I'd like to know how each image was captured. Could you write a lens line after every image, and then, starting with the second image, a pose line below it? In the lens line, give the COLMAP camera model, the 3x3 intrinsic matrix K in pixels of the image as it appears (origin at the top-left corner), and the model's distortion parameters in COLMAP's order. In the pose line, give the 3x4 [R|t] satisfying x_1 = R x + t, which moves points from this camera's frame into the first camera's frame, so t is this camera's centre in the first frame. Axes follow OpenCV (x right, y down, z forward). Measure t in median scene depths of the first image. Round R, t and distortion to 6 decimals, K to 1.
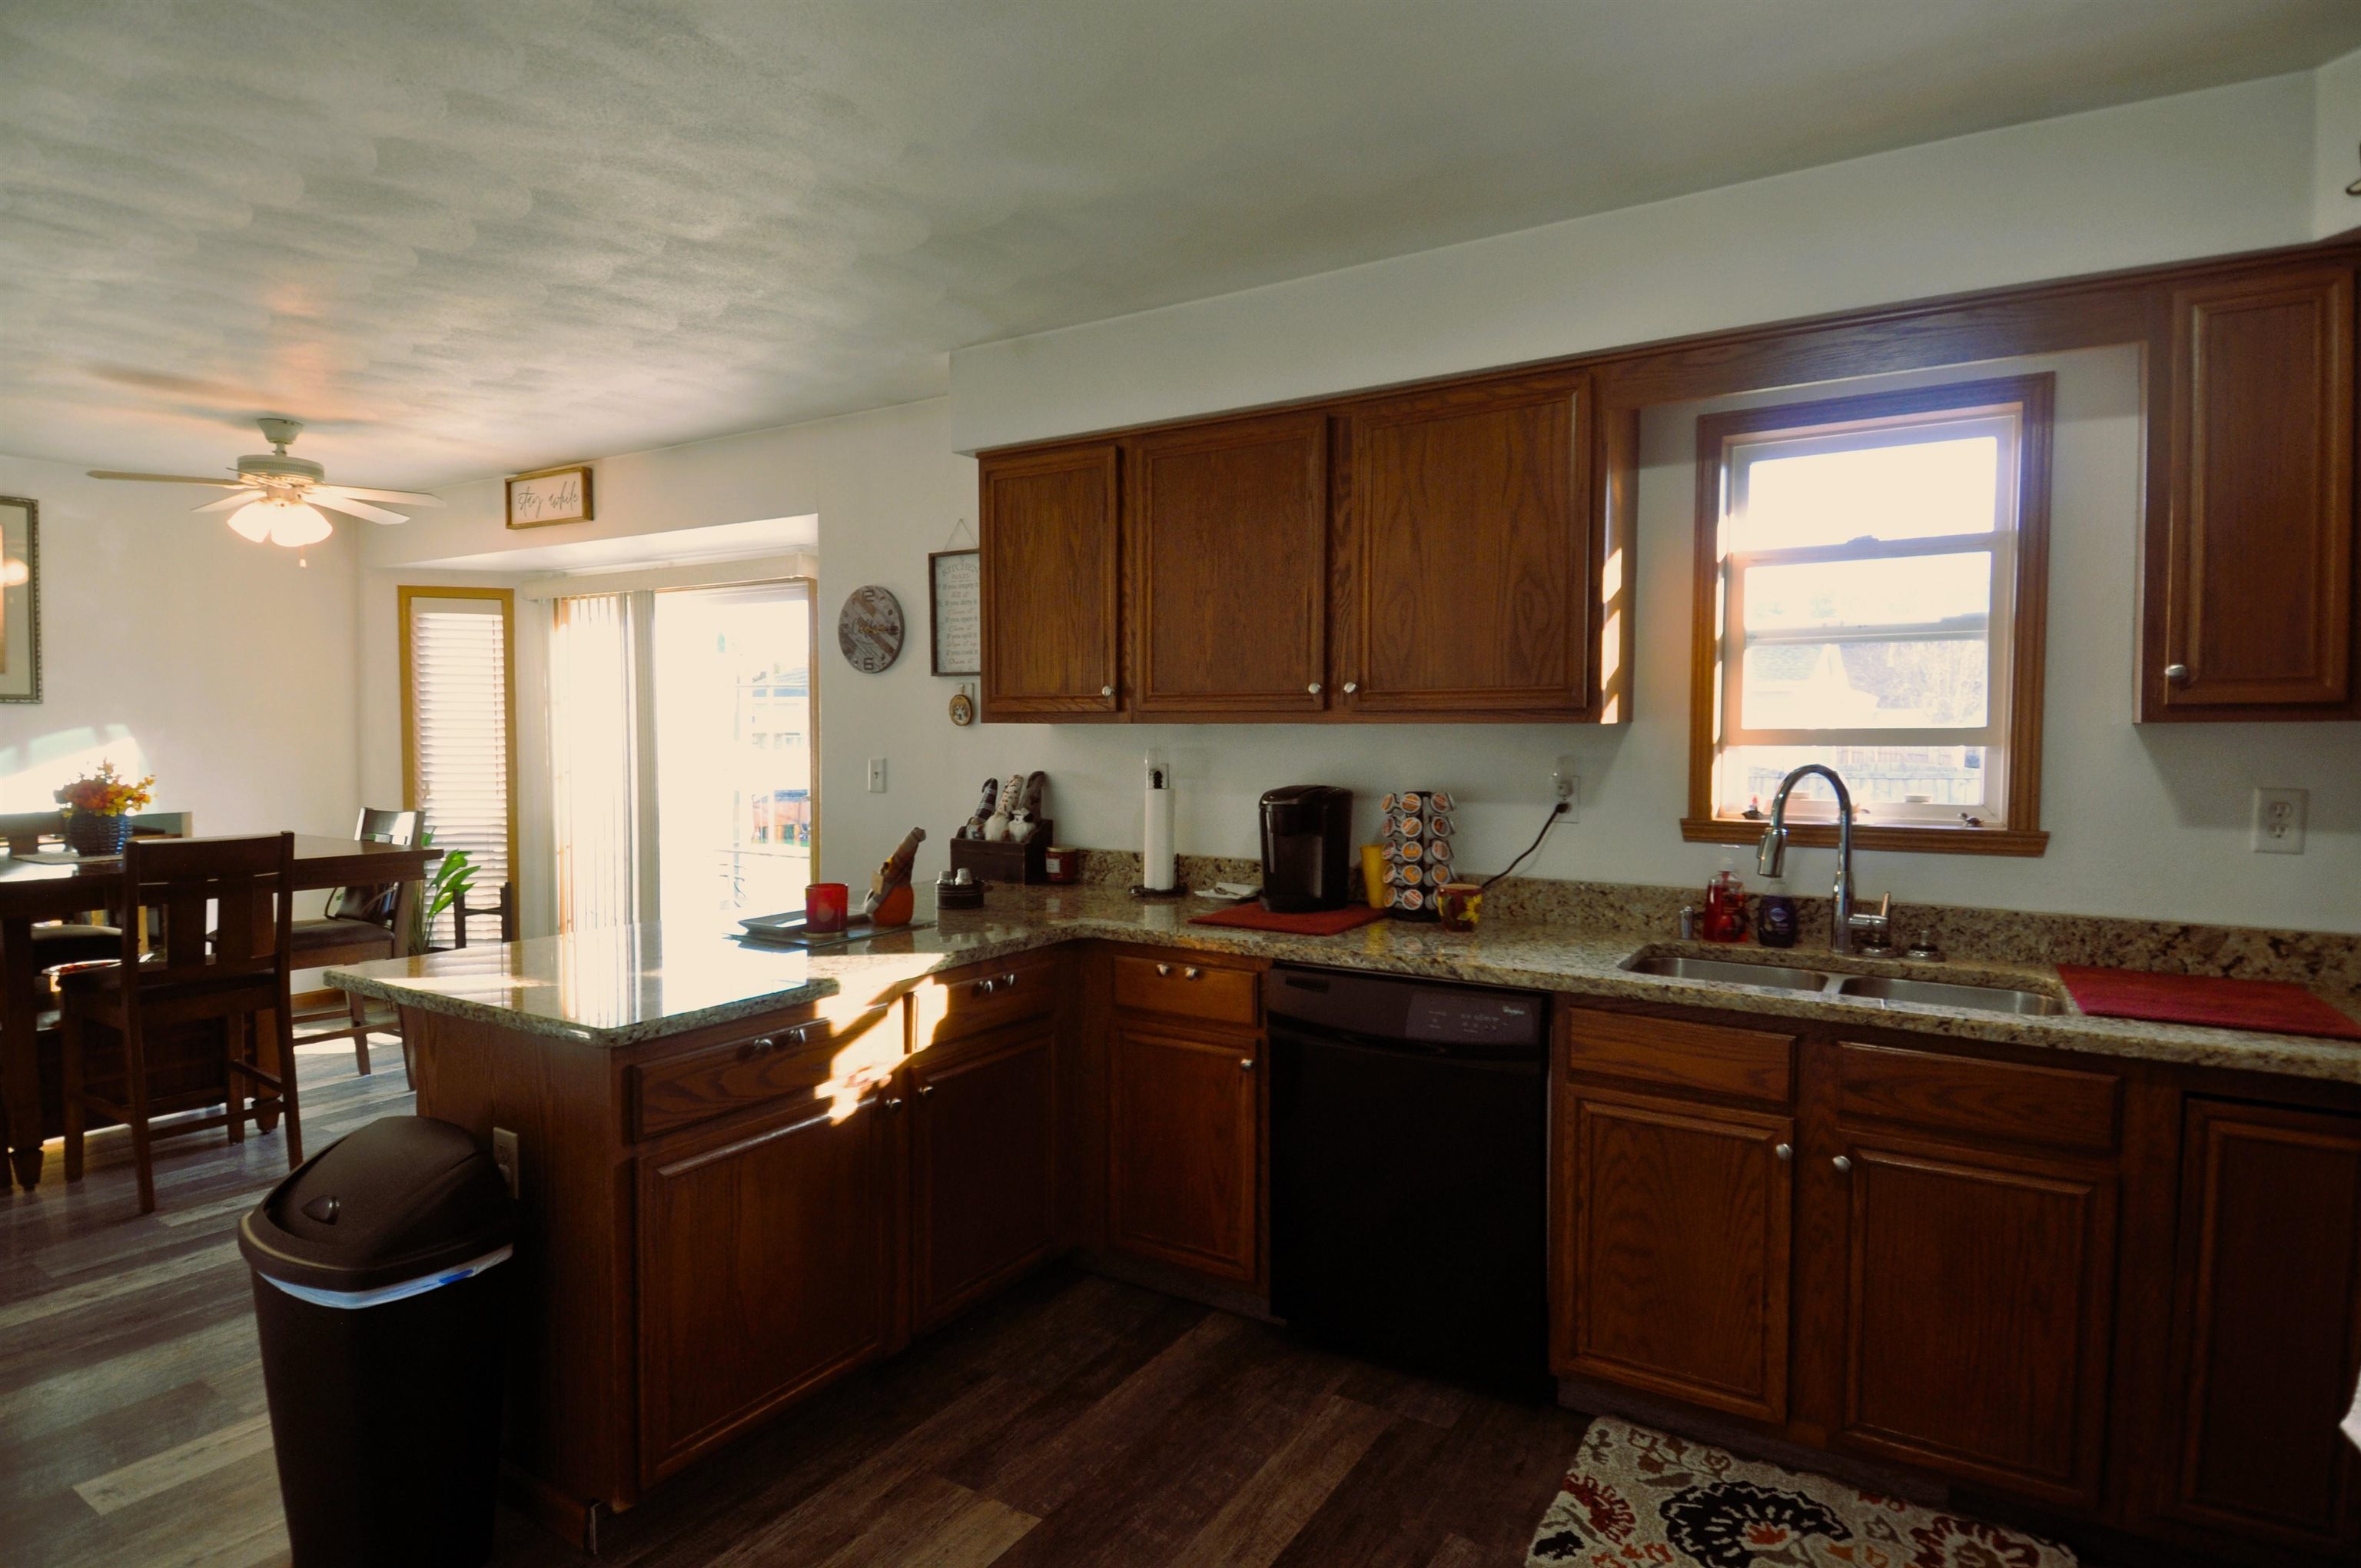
lens RADIAL K [[1218.3, 0, 1183.1], [0, 1218.3, 784.8], [0, 0, 1]] dist [0.032012, -0.041109]
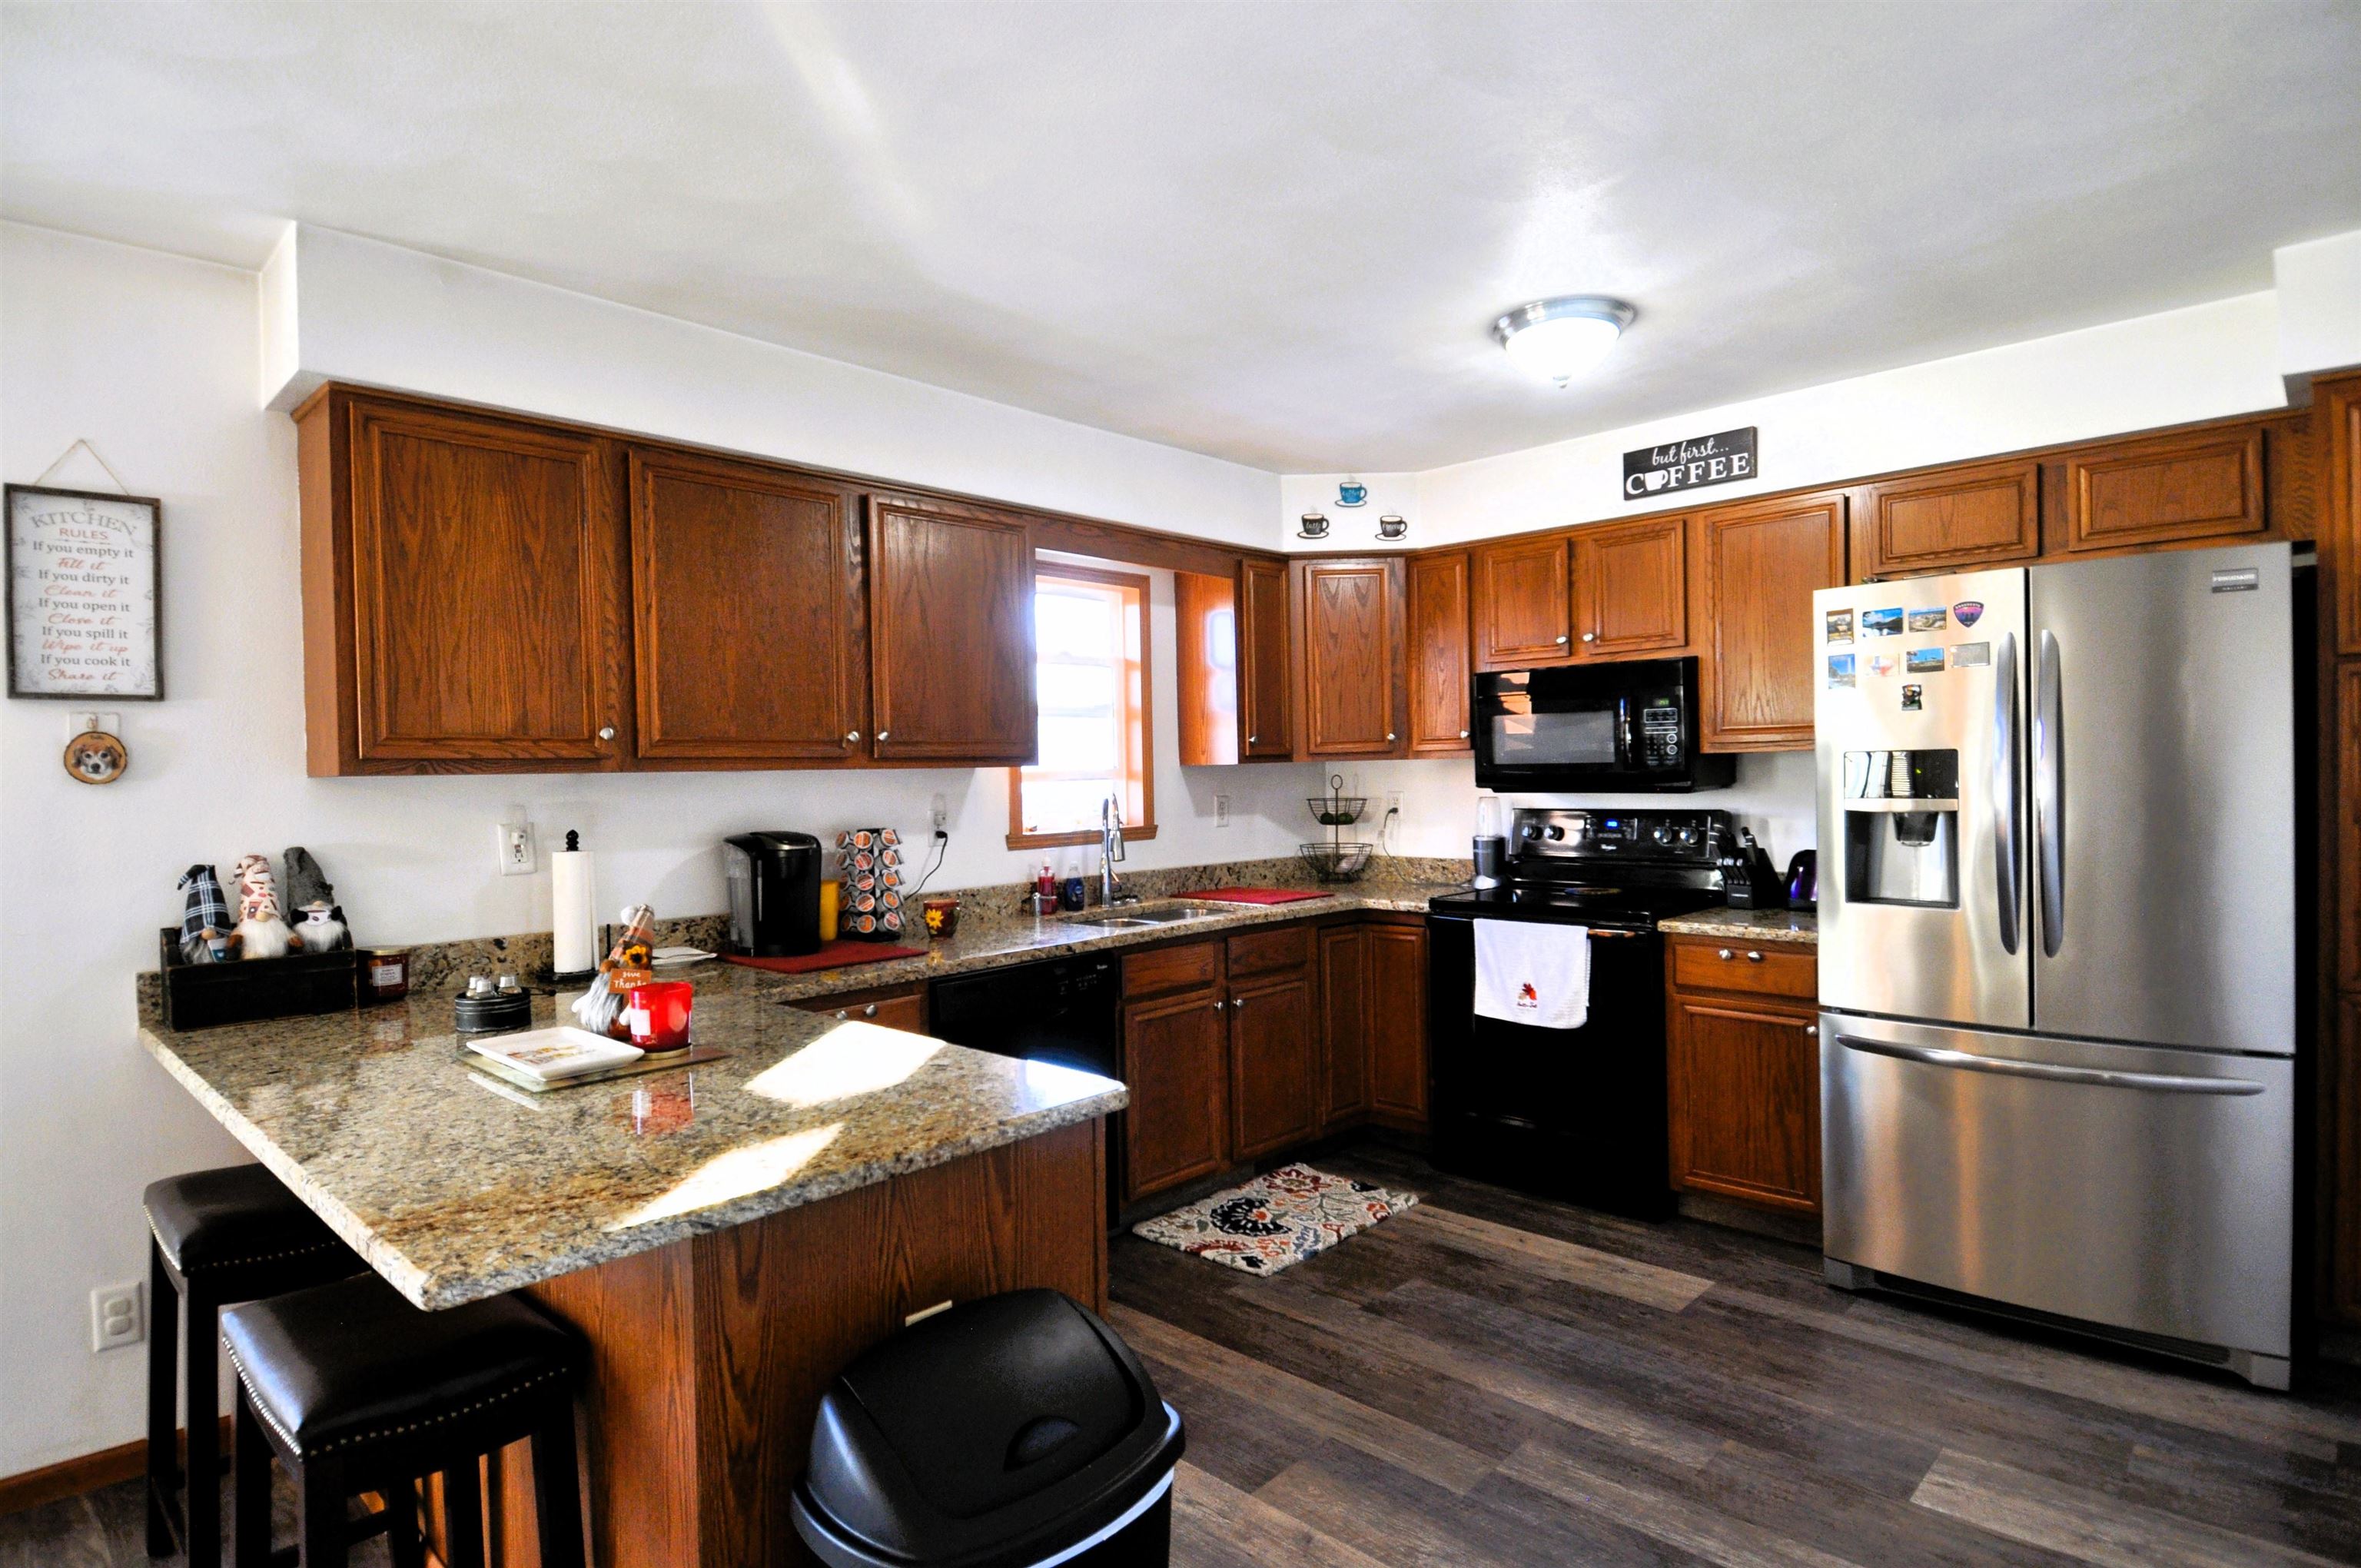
lens RADIAL K [[1218.3, 0, 1183.1], [0, 1218.3, 784.8], [0, 0, 1]] dist [0.032012, -0.041109]
pose [[0.198674, -0.016557, 0.979926, -1.049663], [0.064612, 0.997903, 0.003762, -0.025191], [-0.977933, 0.062567, 0.199328, 0.578868]]
